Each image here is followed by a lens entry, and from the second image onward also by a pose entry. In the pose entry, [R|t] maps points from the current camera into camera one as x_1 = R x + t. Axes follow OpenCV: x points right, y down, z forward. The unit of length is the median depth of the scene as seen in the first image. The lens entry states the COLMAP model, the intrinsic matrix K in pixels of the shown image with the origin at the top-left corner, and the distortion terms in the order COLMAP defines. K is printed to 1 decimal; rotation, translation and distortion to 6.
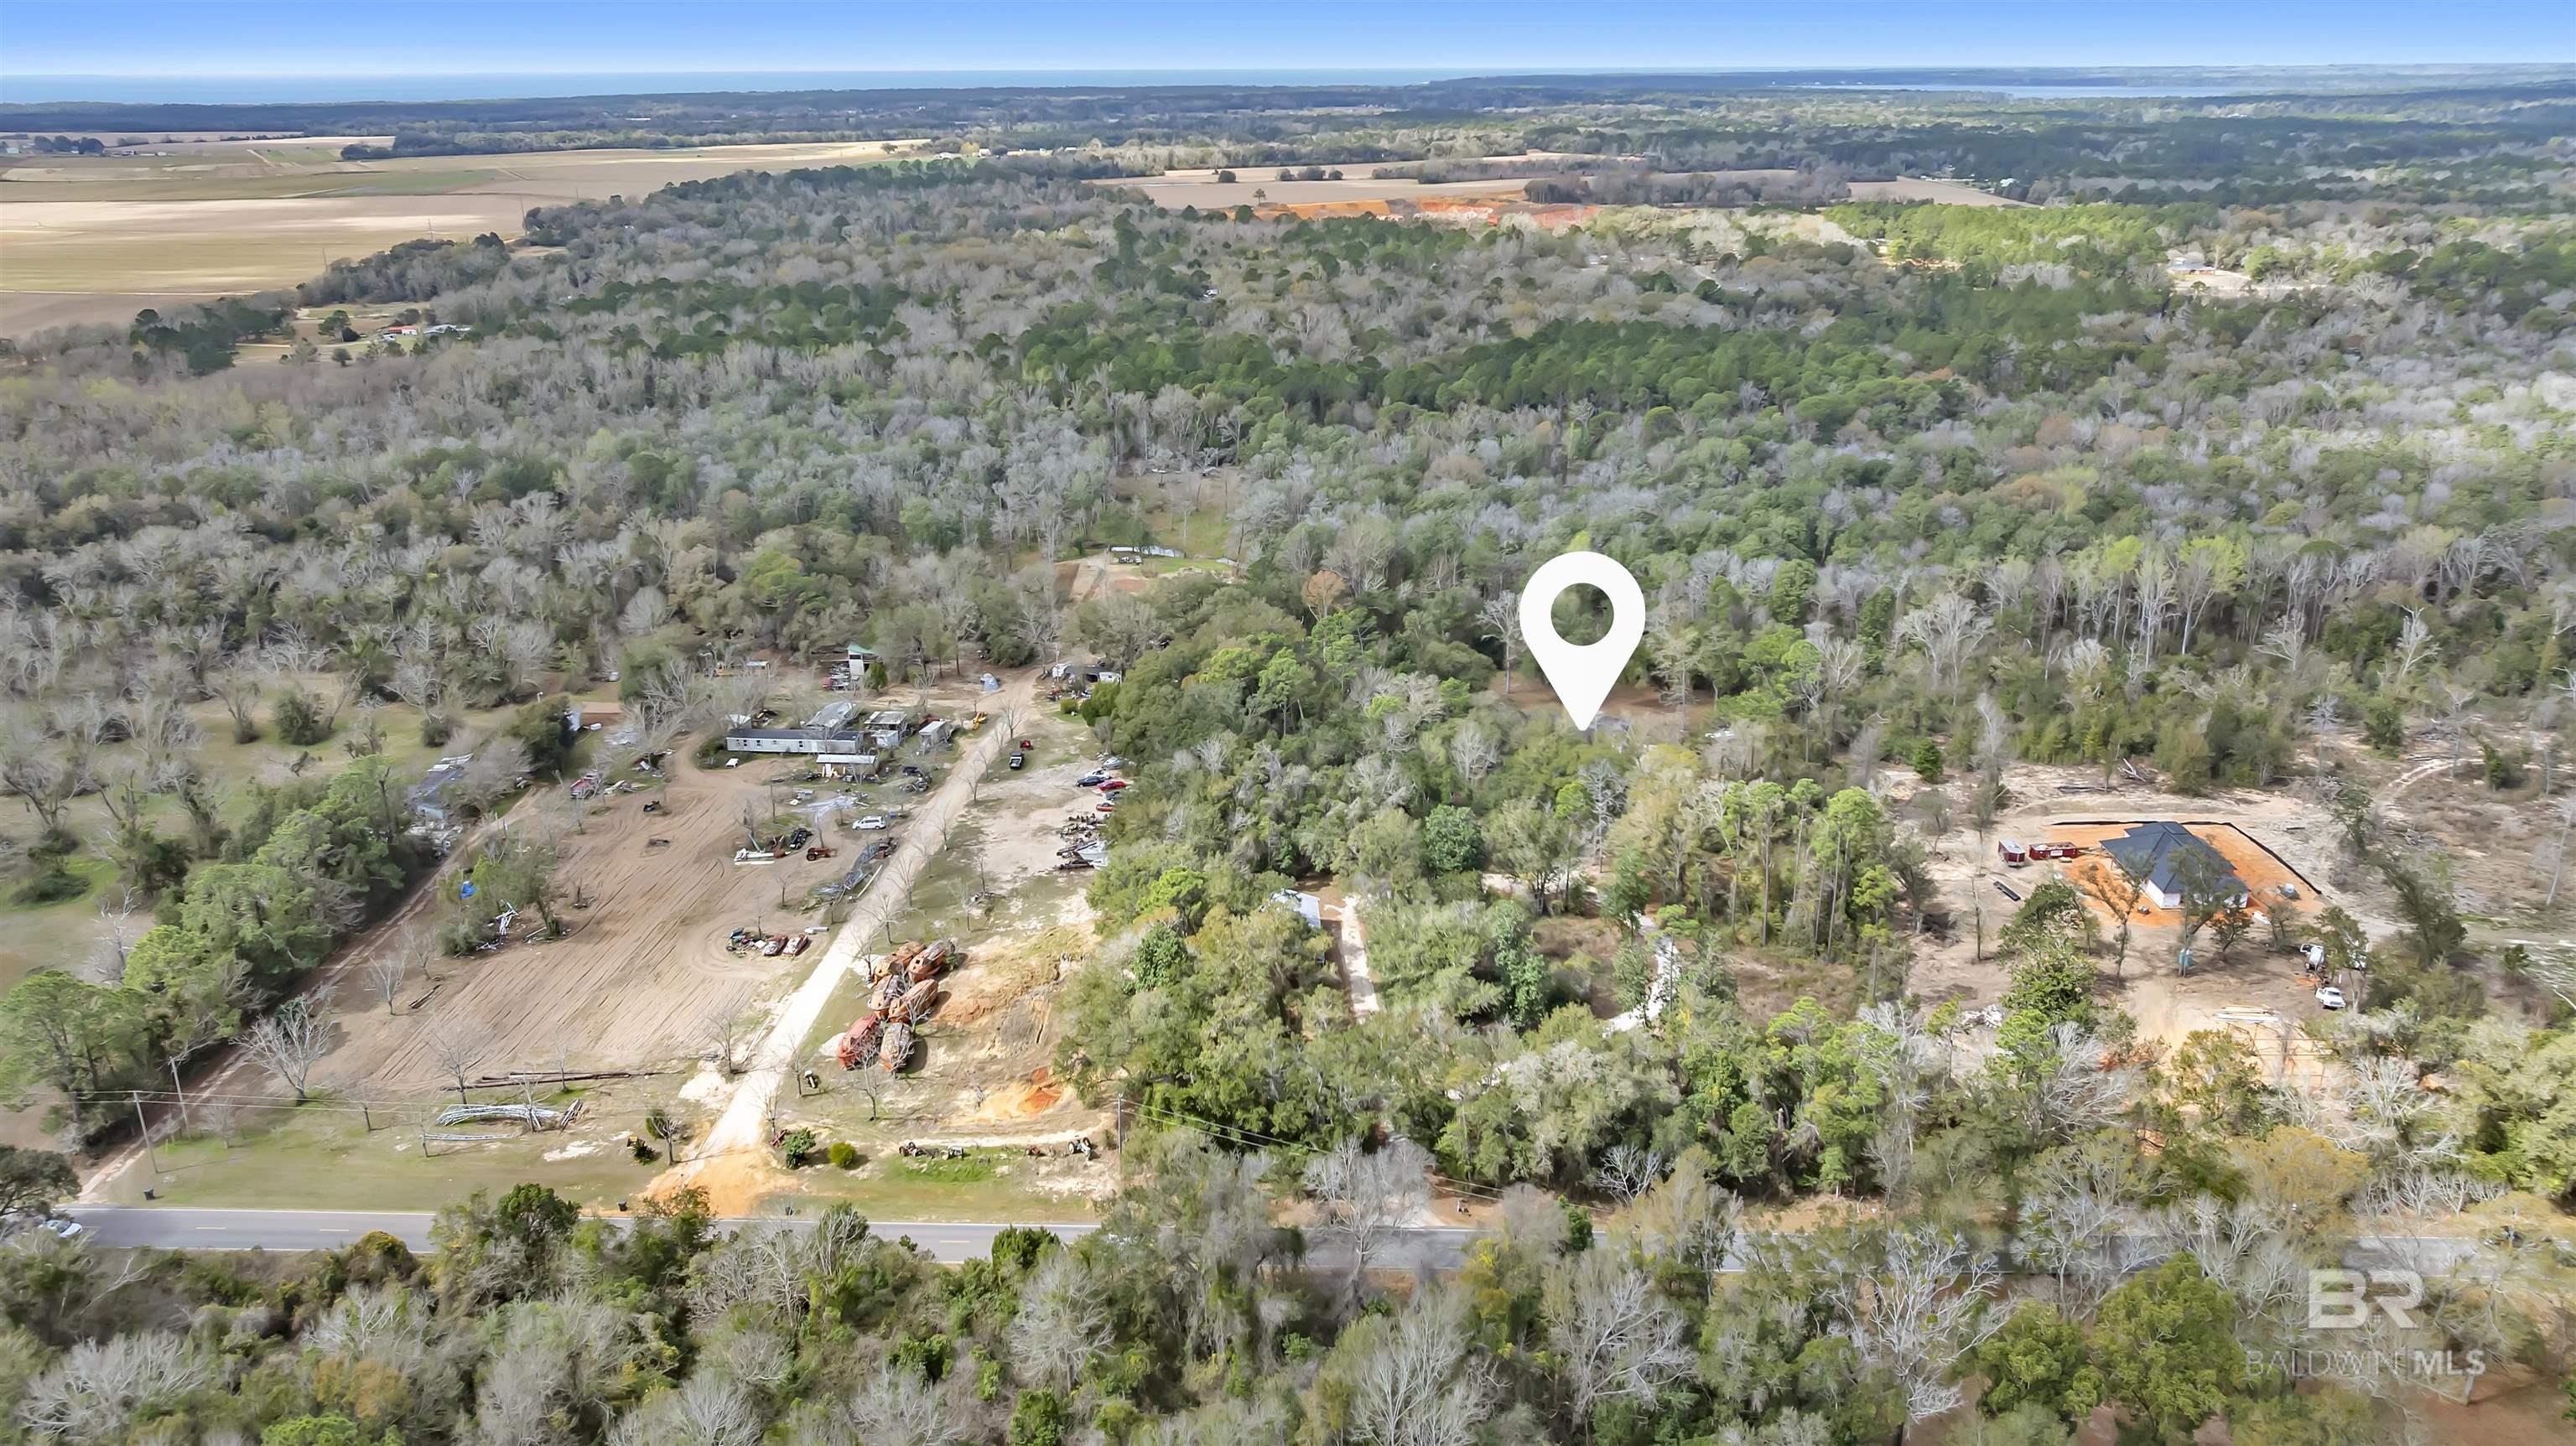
lens RADIAL K [[1806.9, 0, 1294.9], [0, 1806.9, 738.6], [0, 0, 1]] dist [-0.063304, 0.064149]
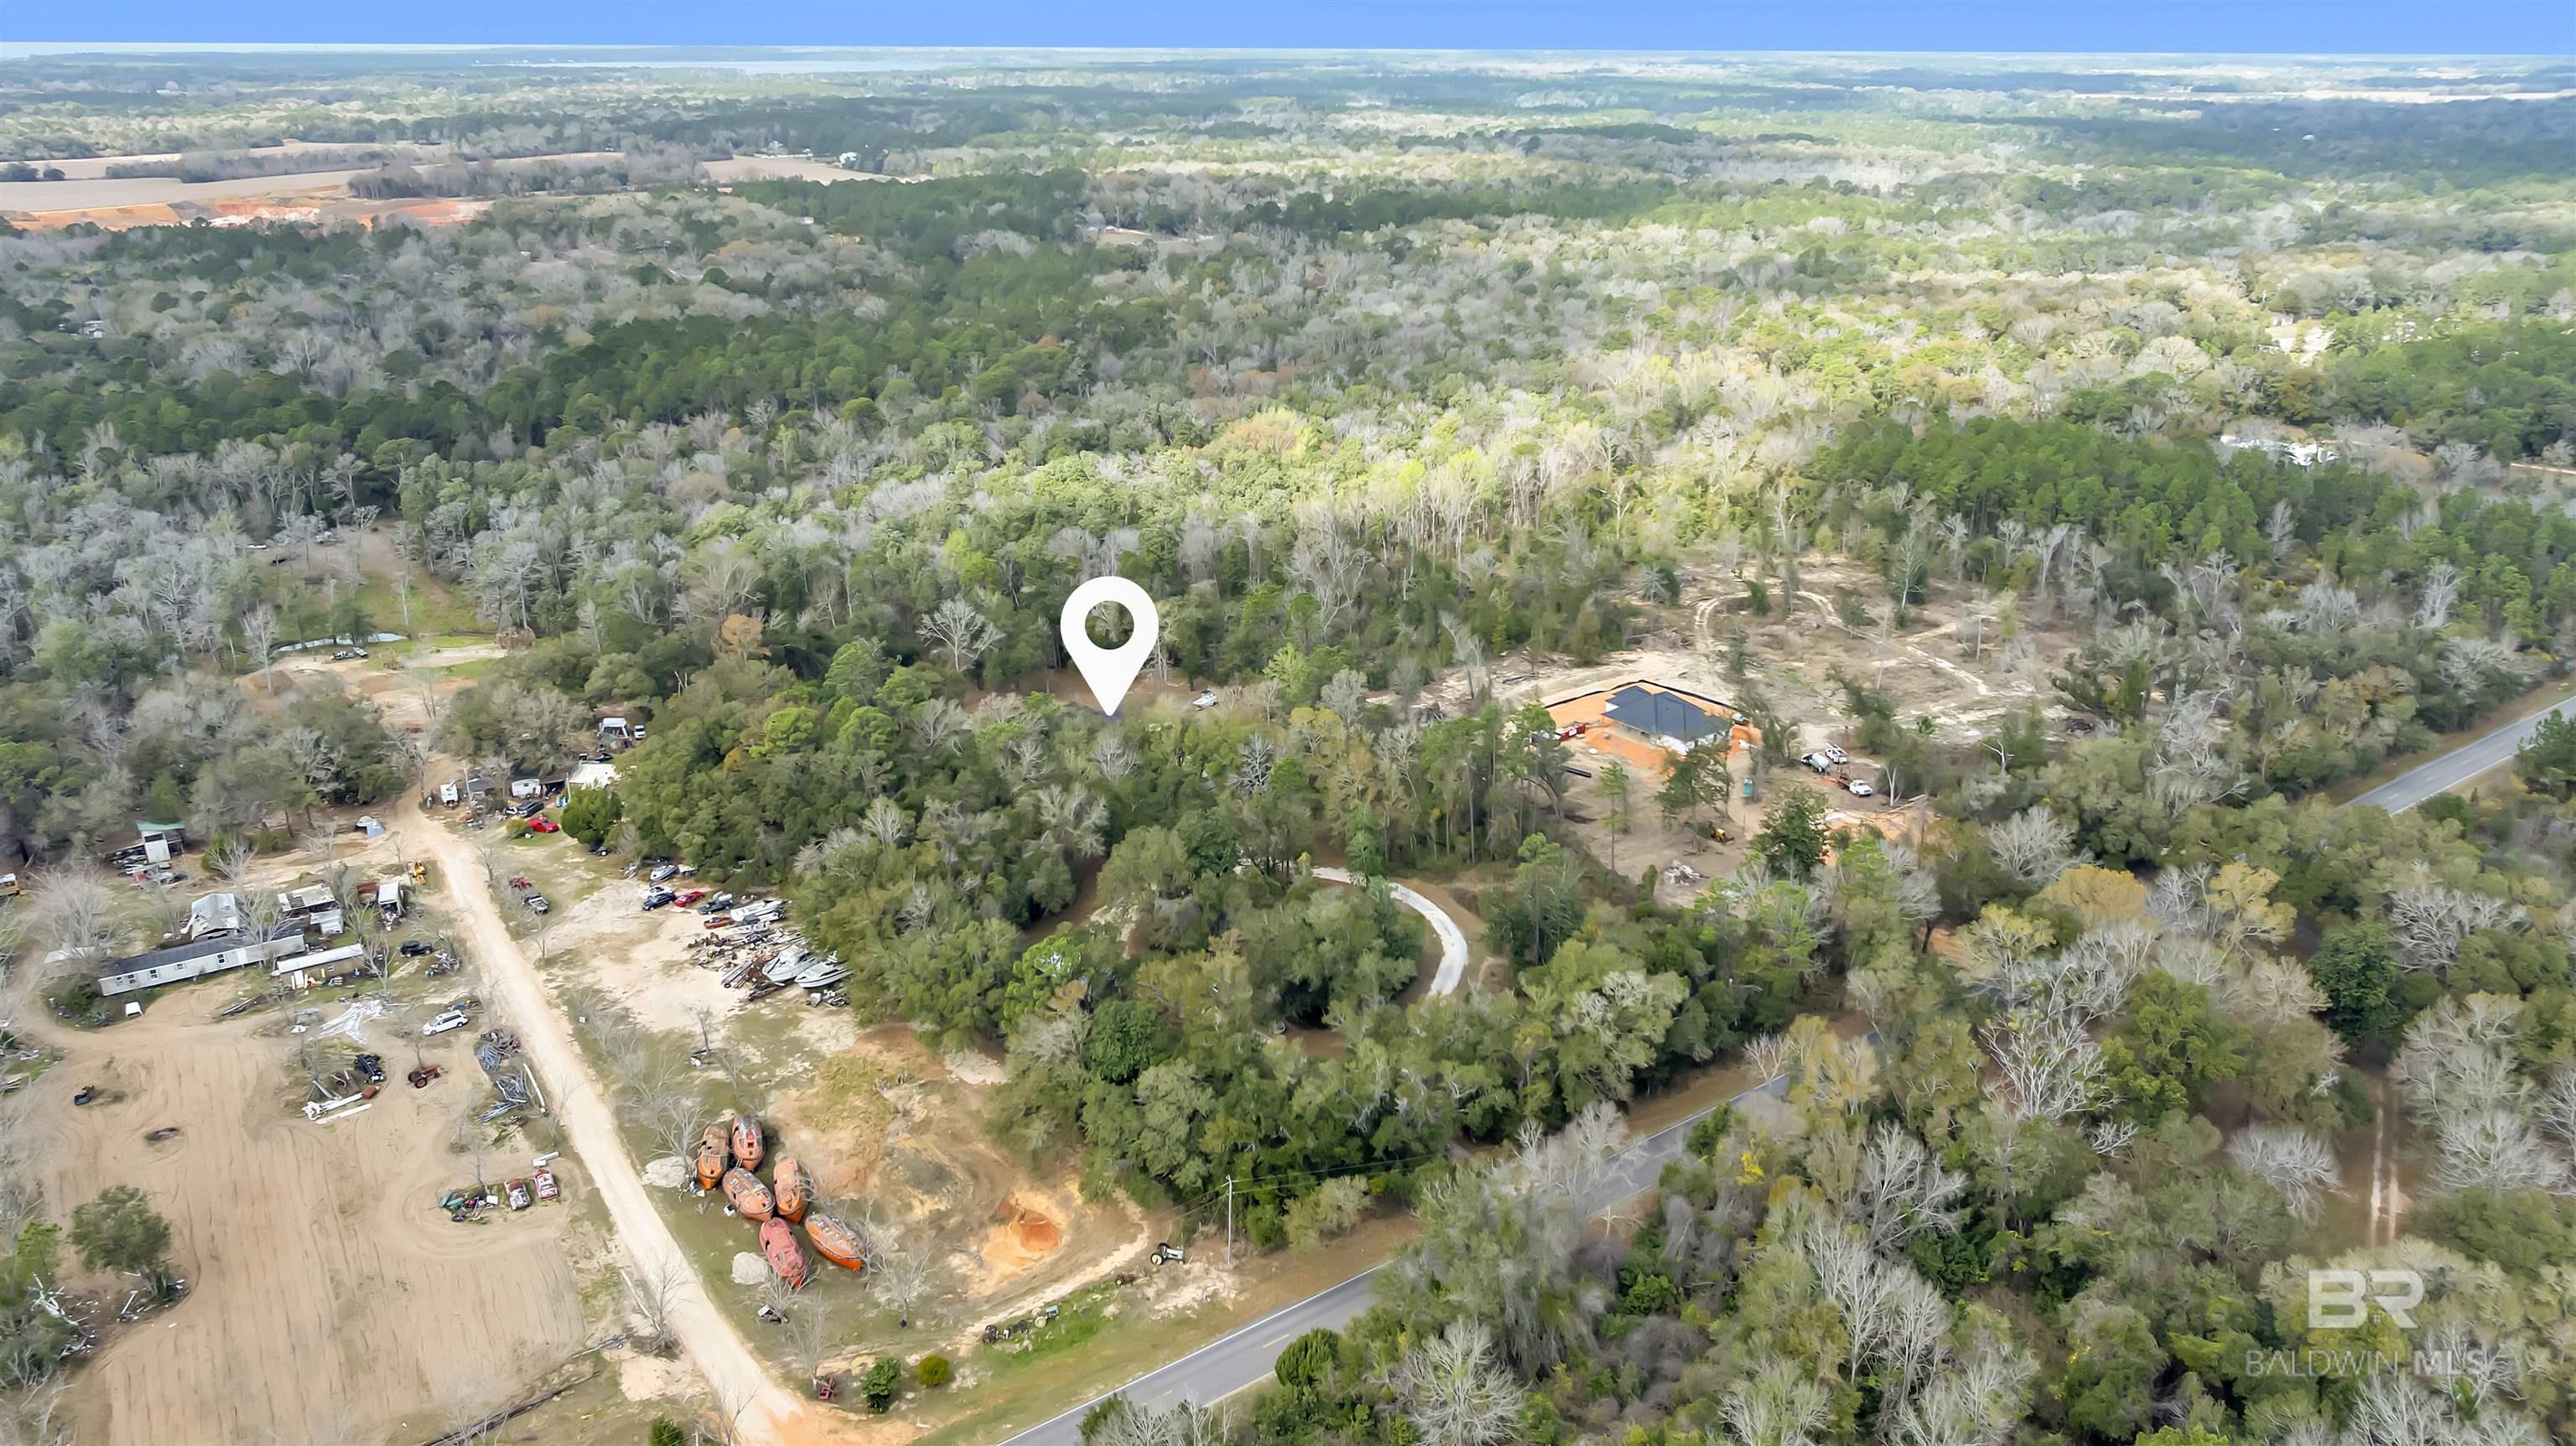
lens RADIAL K [[1806.9, 0, 1294.9], [0, 1806.9, 738.6], [0, 0, 1]] dist [-0.063304, 0.064149]
pose [[0.782451, -0.213090, 0.585117, -0.343923], [0.205986, 0.975301, 0.079733, -0.054111], [-0.587656, 0.058138, 0.807019, 0.136151]]
